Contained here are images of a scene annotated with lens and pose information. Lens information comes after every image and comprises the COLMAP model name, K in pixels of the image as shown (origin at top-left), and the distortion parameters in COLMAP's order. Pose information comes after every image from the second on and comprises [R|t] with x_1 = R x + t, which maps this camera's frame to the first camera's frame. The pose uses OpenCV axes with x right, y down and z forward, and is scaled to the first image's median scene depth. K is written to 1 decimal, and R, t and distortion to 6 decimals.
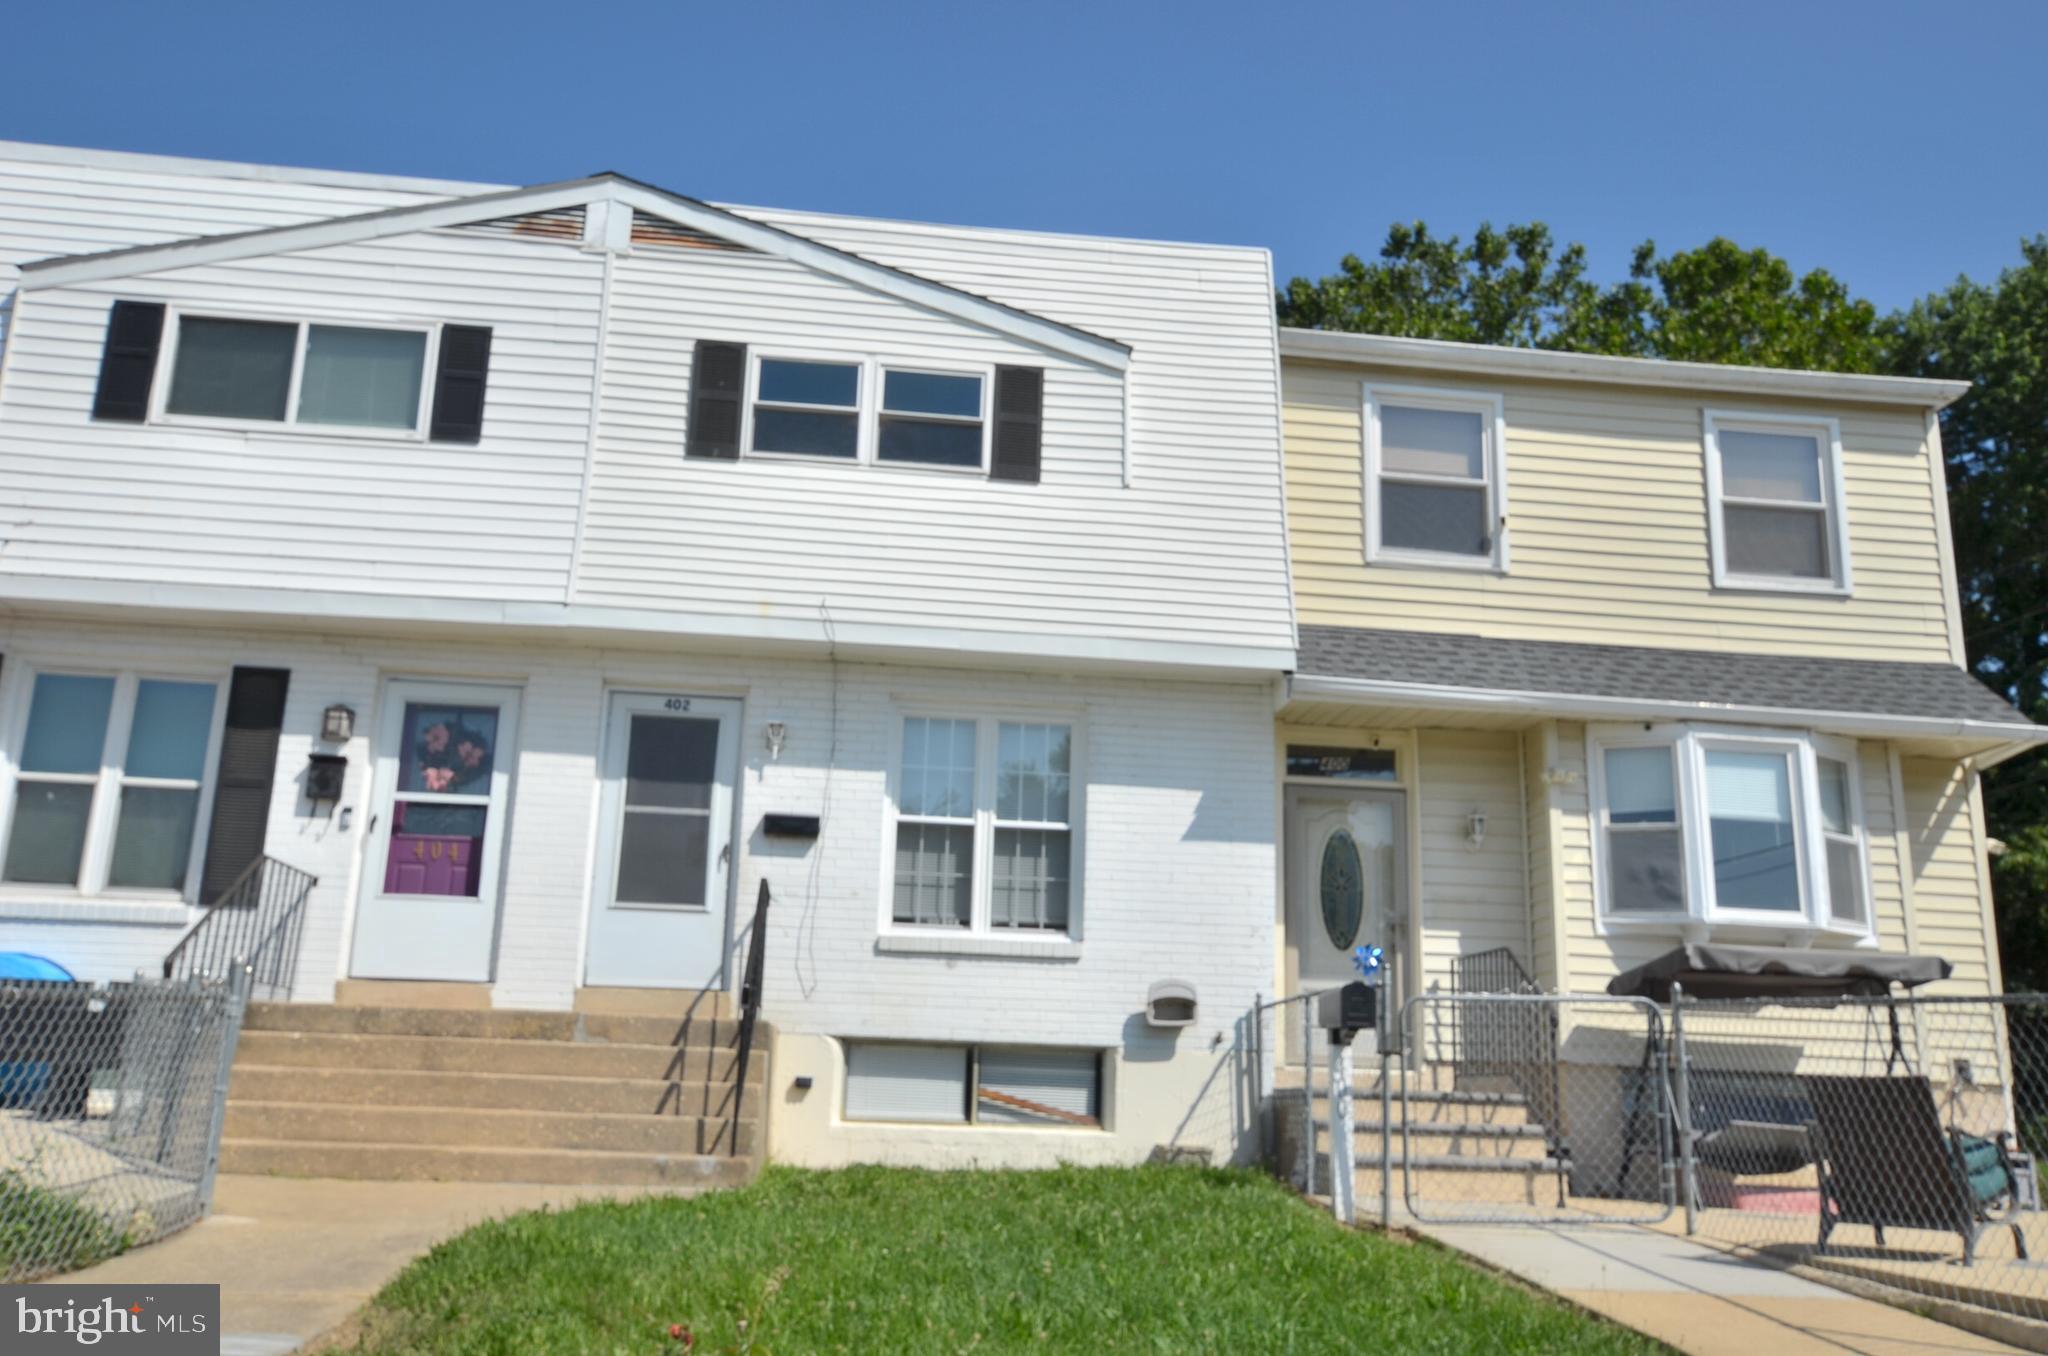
lens RADIAL K [[1688.9, 0, 1024.0], [0, 1688.9, 678.0], [0, 0, 1]] dist [-0.005360, 0.032288]
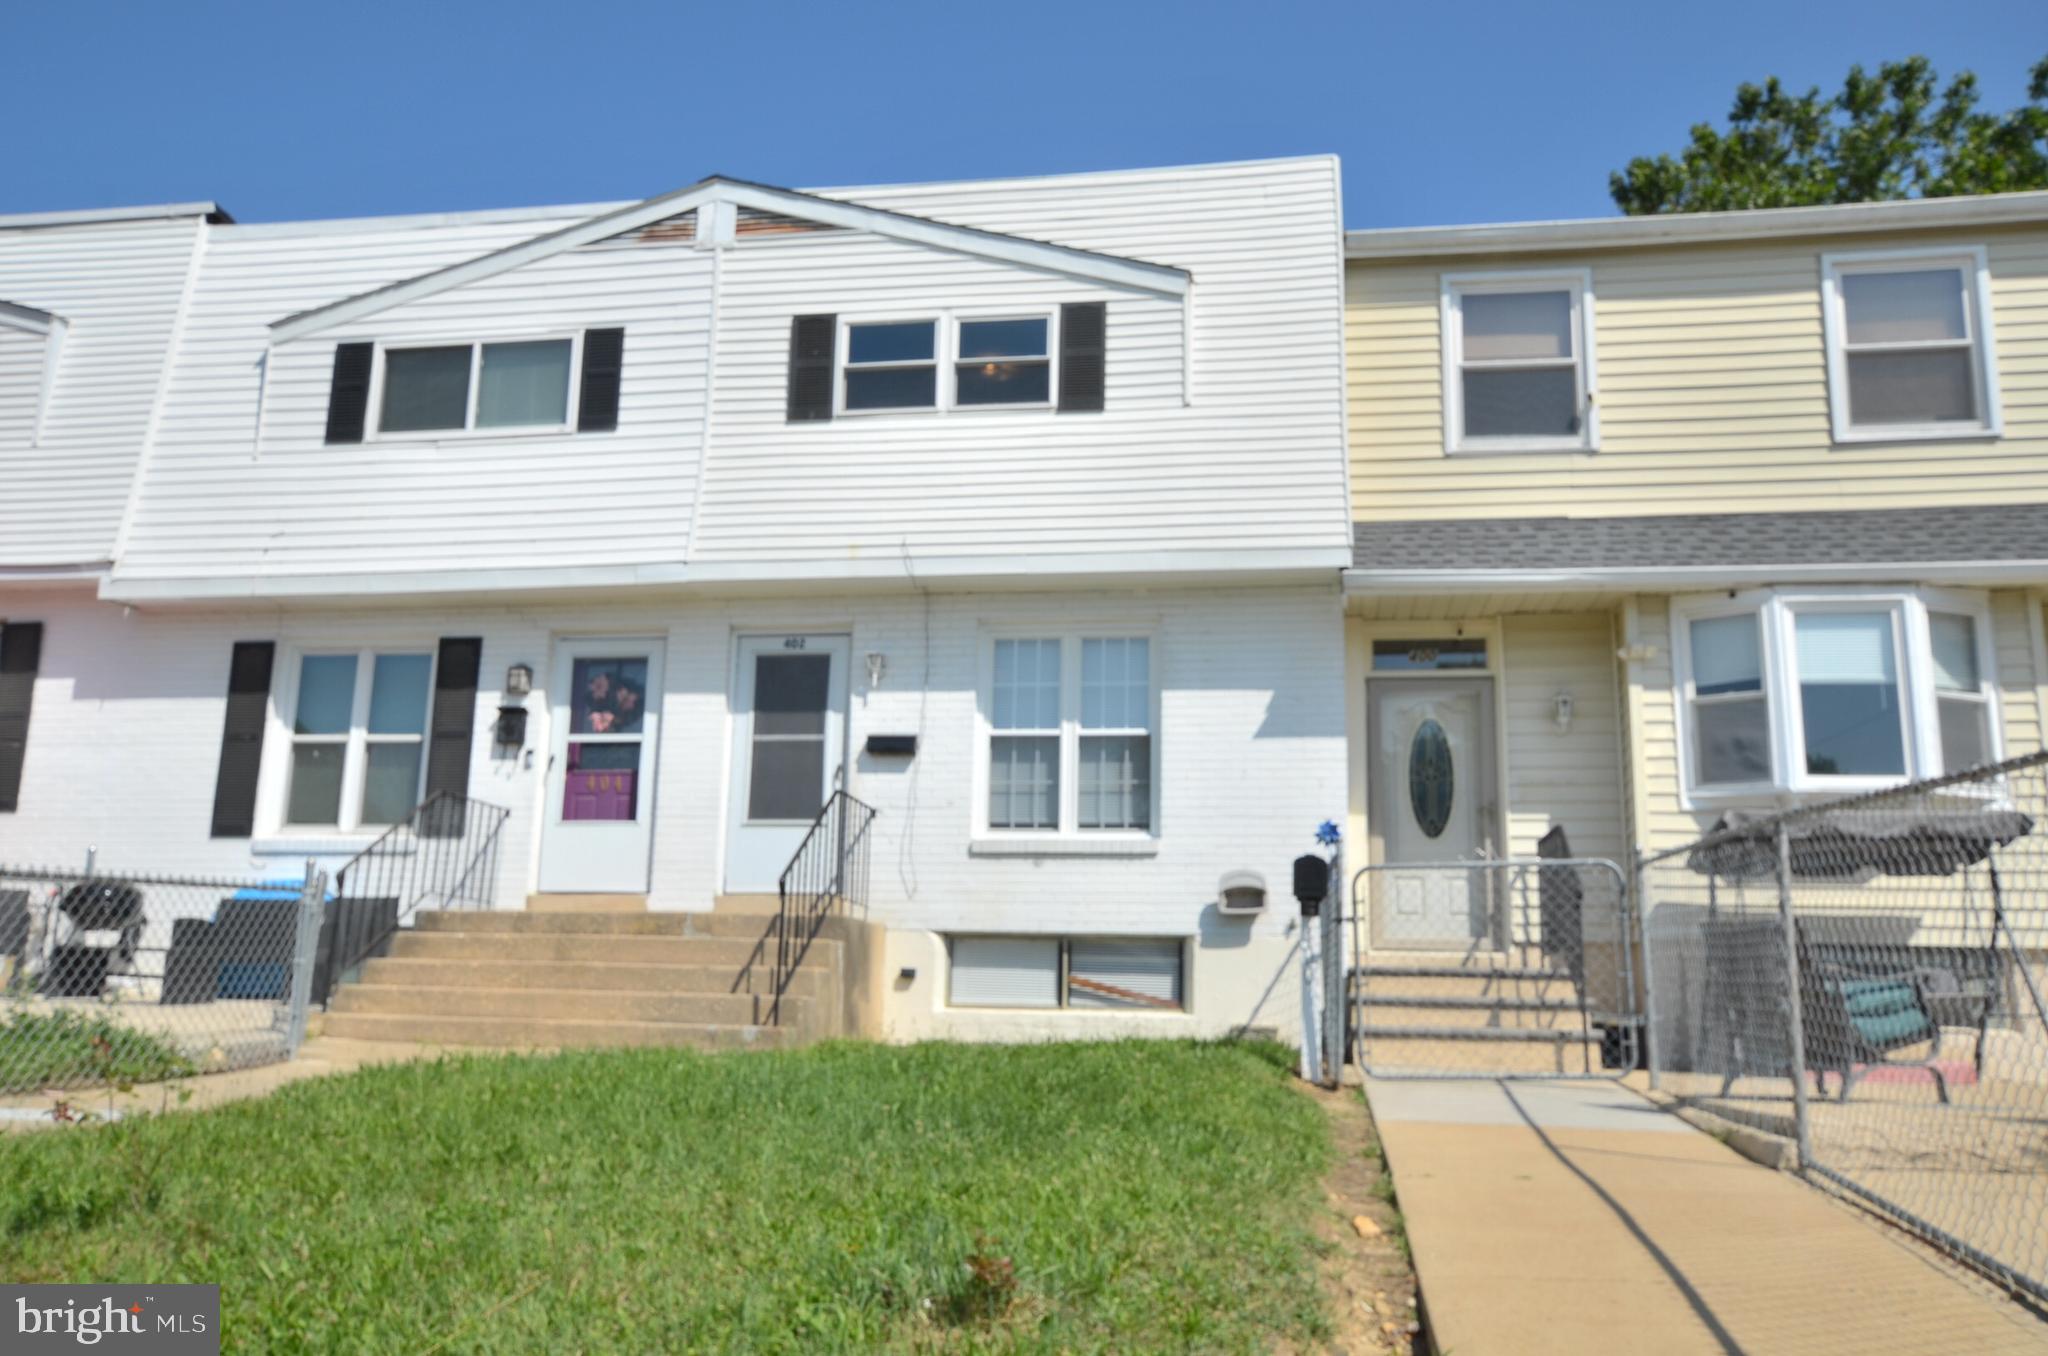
lens RADIAL K [[1688.9, 0, 1024.0], [0, 1688.9, 678.0], [0, 0, 1]] dist [-0.005360, 0.032288]
pose [[0.961329, -0.066894, -0.267154, 0.237067], [0.075008, 0.996977, 0.020273, 0.026939], [0.264990, -0.039527, 0.963441, -0.042093]]
